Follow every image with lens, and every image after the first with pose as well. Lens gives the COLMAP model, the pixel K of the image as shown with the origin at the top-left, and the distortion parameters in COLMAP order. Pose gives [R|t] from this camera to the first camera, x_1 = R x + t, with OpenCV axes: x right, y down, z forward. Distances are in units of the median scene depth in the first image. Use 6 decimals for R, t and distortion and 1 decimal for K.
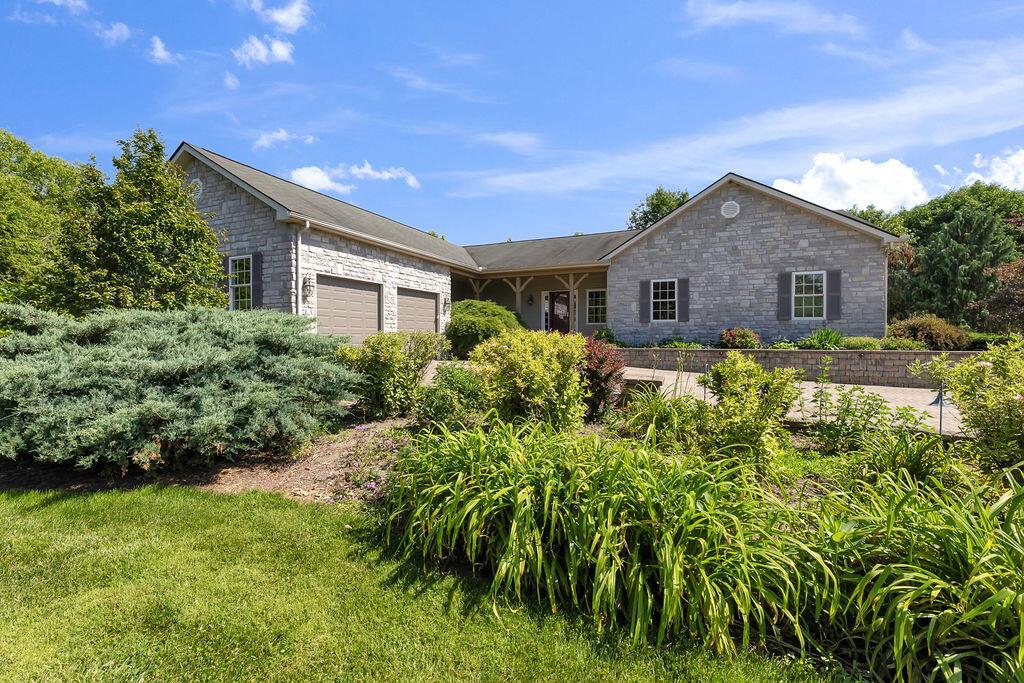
lens RADIAL K [[416.0, 0, 514.8], [0, 416.0, 332.3], [0, 0, 1]] dist [0.001298, 0.000072]
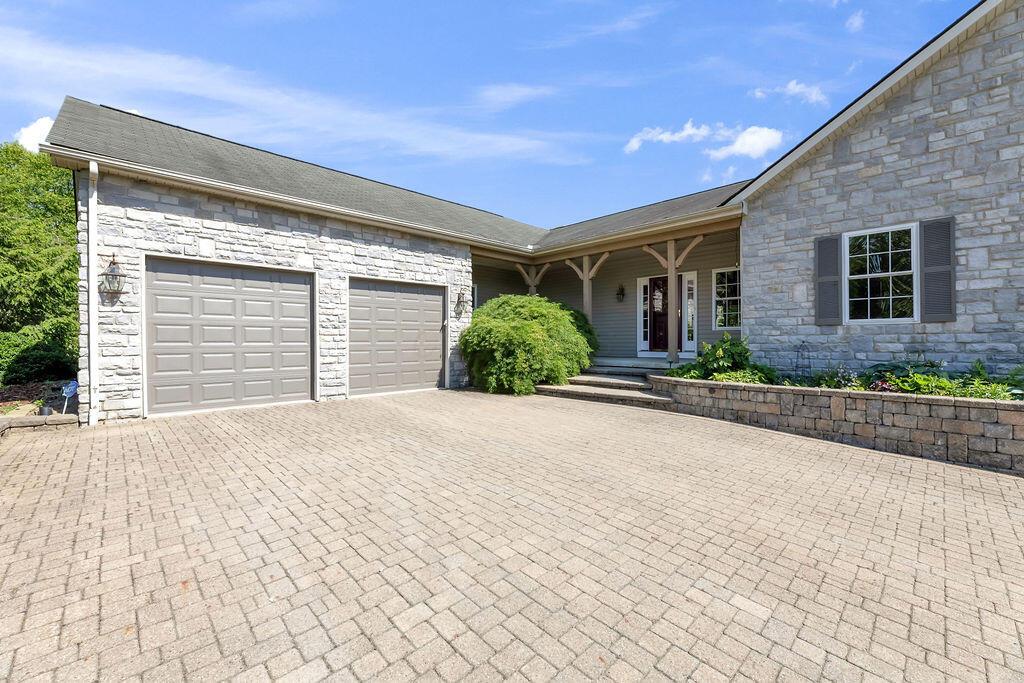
lens RADIAL K [[416.0, 0, 514.8], [0, 416.0, 332.3], [0, 0, 1]] dist [0.001298, 0.000072]
pose [[0.925333, -0.009860, -0.379027, 0.168295], [0.006149, 0.999921, -0.011000, -0.013526], [0.379105, 0.007848, 0.925320, 0.447894]]
